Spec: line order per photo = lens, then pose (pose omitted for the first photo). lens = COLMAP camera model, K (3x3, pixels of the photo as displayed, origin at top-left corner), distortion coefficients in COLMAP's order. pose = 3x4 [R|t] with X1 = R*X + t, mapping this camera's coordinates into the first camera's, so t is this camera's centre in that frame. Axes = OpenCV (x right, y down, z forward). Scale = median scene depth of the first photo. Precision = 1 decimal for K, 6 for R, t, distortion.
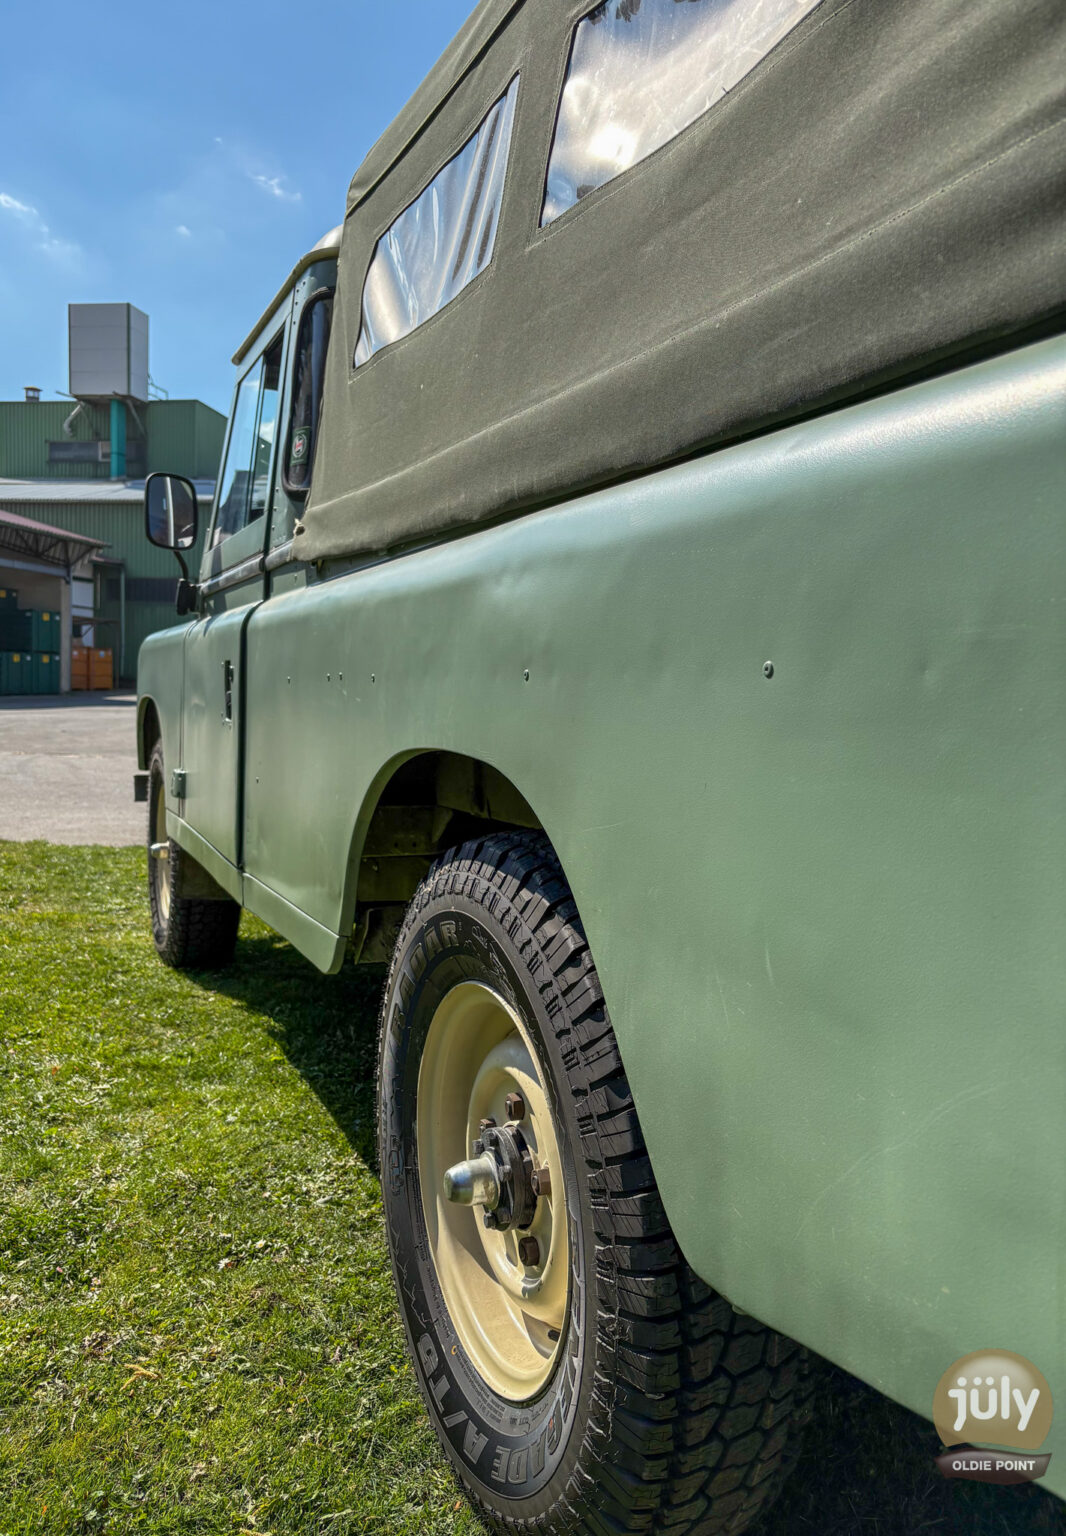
lens RADIAL K [[1129.4, 0, 533.0], [0, 1129.4, 768.0], [0, 0, 1]] dist [0.030939, -0.001759]
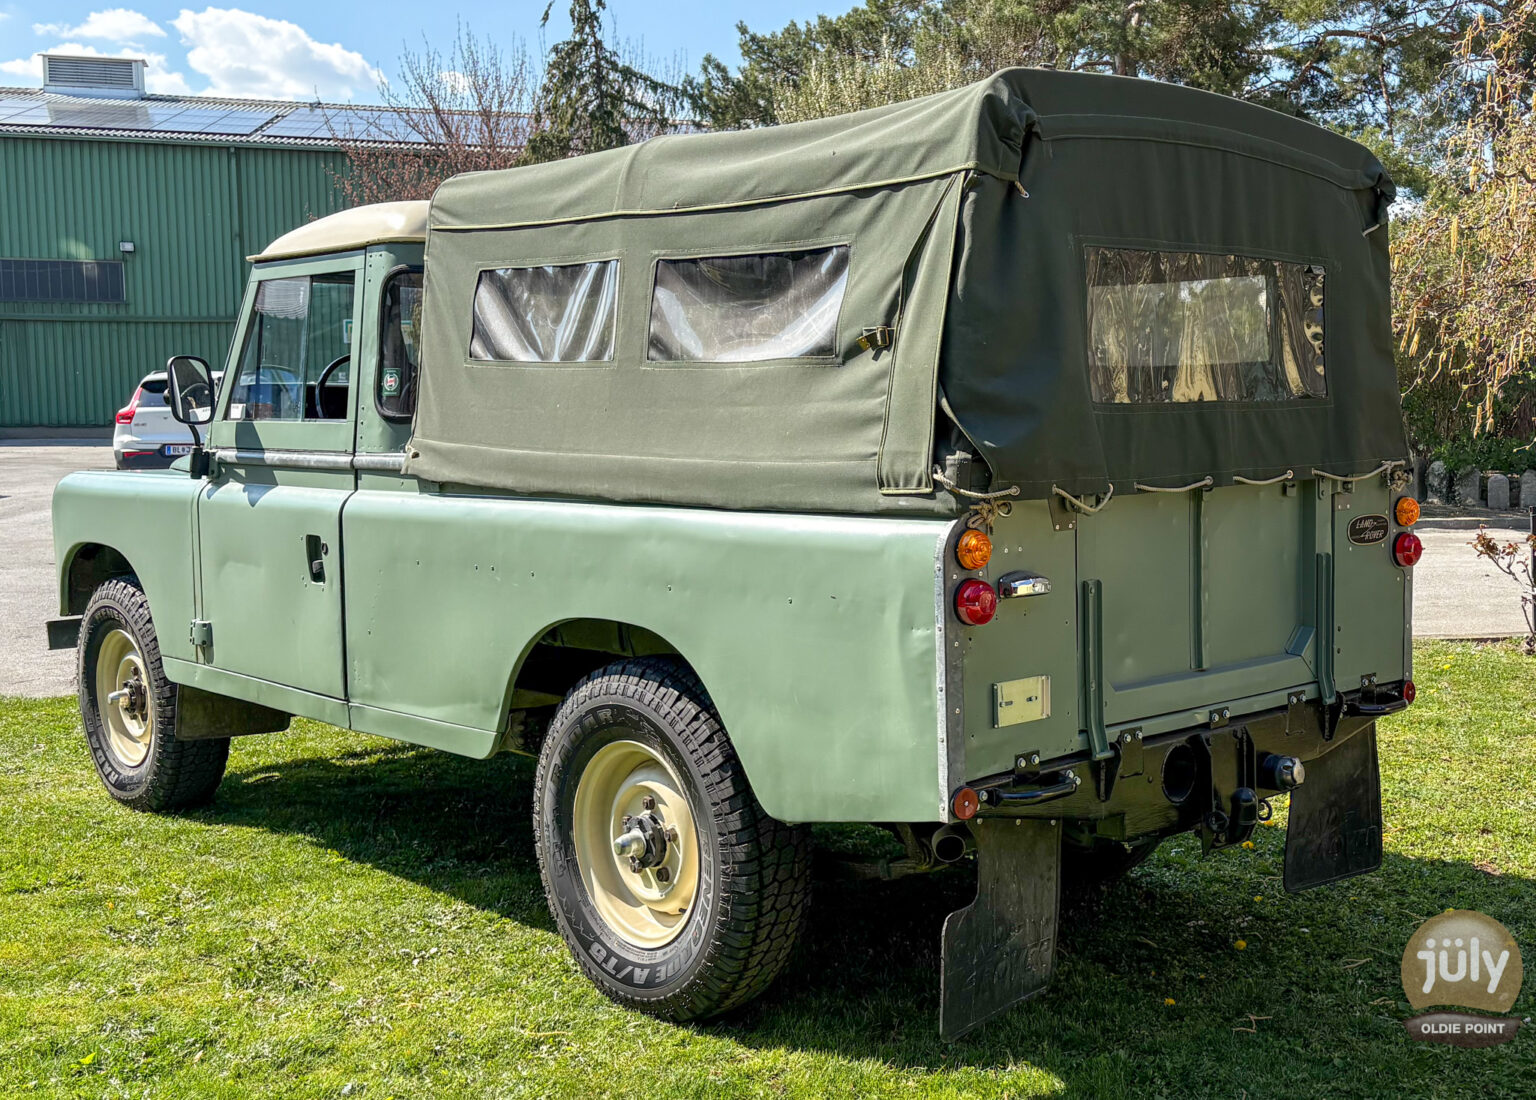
lens RADIAL K [[1657.2, 0, 768.0], [0, 1657.2, 550.0], [0, 0, 1]] dist [0.019744, 0.018572]
pose [[0.955943, -0.057987, 0.287769, -0.630164], [0.053551, 0.998294, 0.023272, -0.188571], [-0.288627, -0.006836, 0.957417, -1.803196]]
